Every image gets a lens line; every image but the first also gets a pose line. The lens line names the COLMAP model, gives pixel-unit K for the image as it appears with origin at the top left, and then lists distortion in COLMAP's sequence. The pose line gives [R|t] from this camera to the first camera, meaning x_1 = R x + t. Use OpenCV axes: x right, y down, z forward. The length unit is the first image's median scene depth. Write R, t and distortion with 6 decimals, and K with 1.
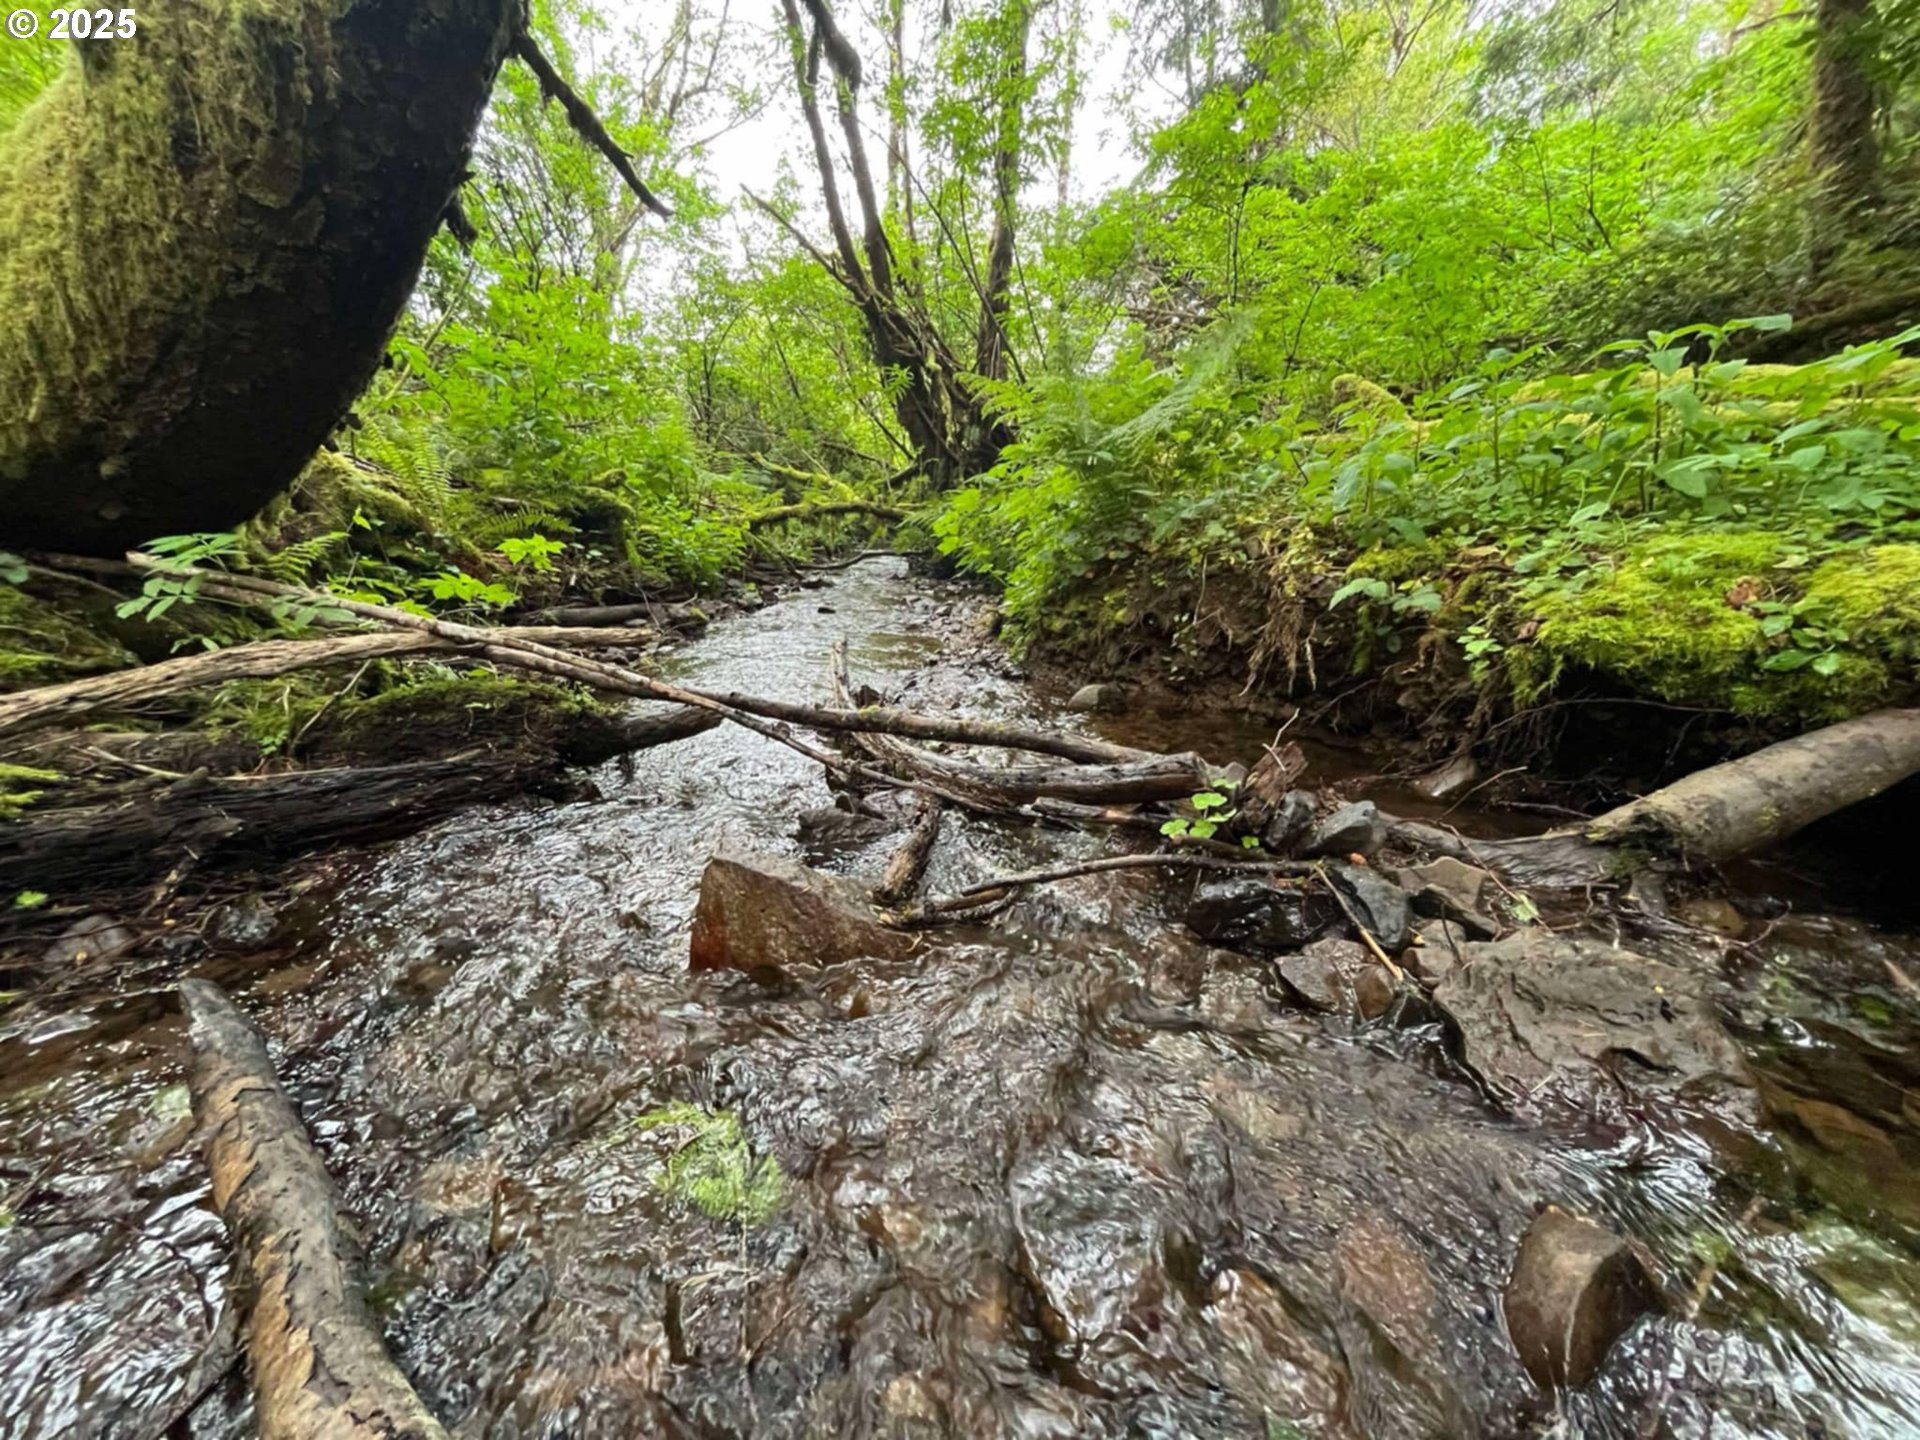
lens RADIAL K [[720.2, 0, 960.0], [0, 720.2, 720.0], [0, 0, 1]] dist [0.001245, 0.000066]
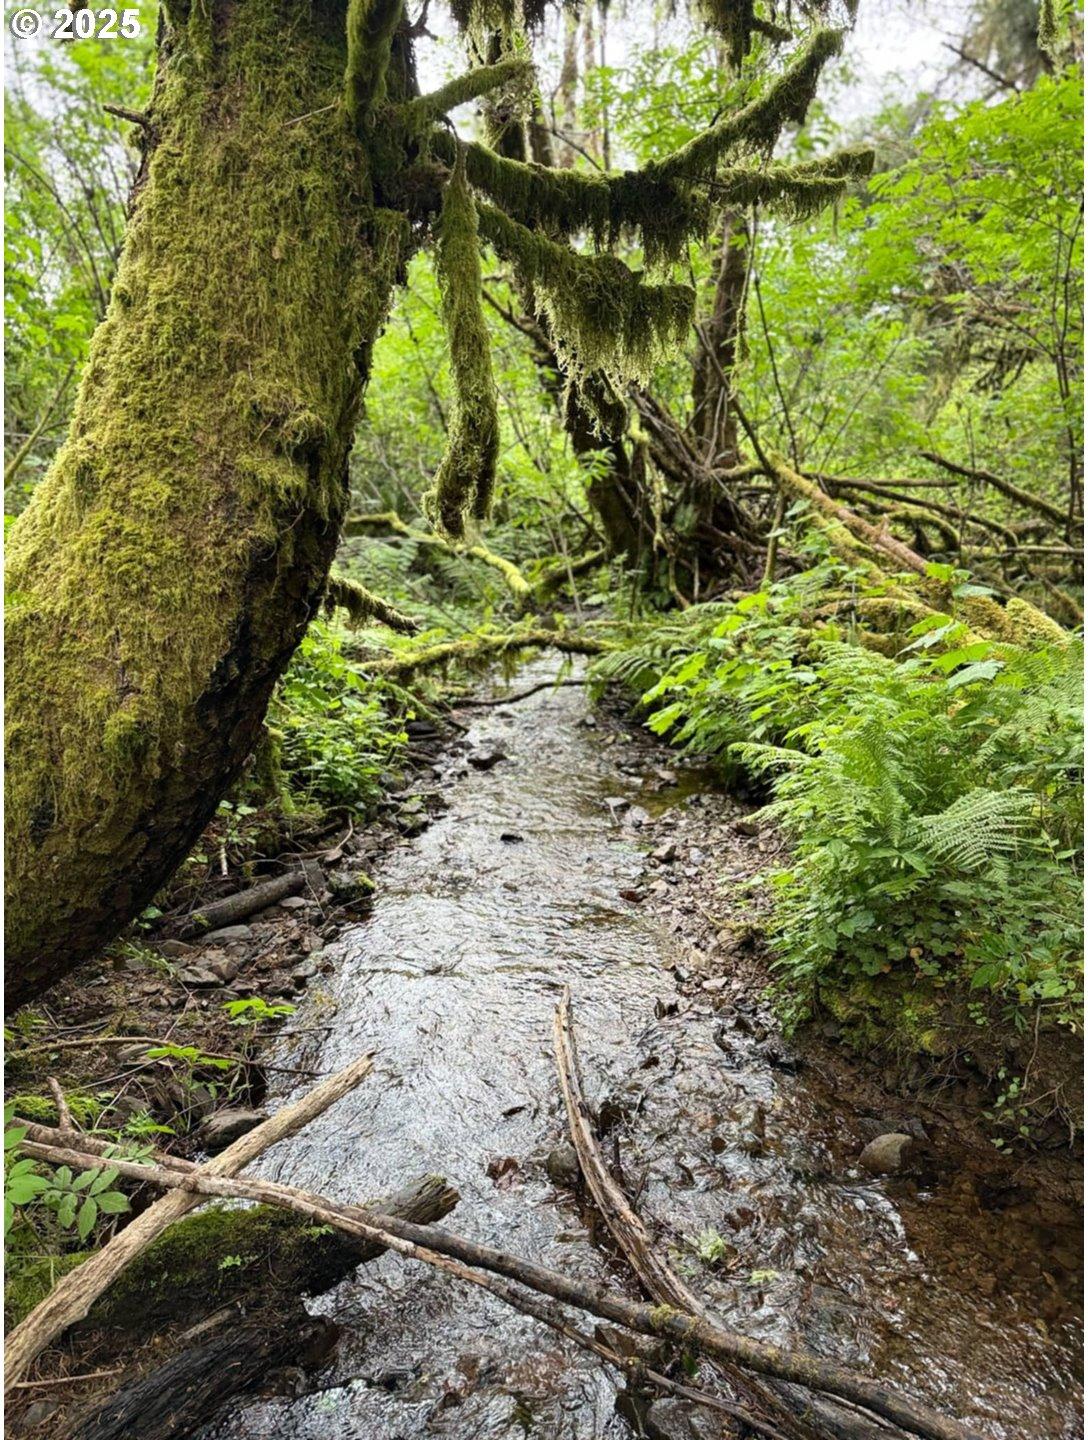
lens RADIAL K [[1045.7, 0, 544.0], [0, 1045.7, 720.0], [0, 0, 1]] dist [0.025989, 0.032431]
pose [[0.996591, 0.019373, -0.080191, -0.061910], [-0.022003, 0.999244, -0.032047, -0.239311], [0.079509, 0.033703, 0.996264, -0.119924]]
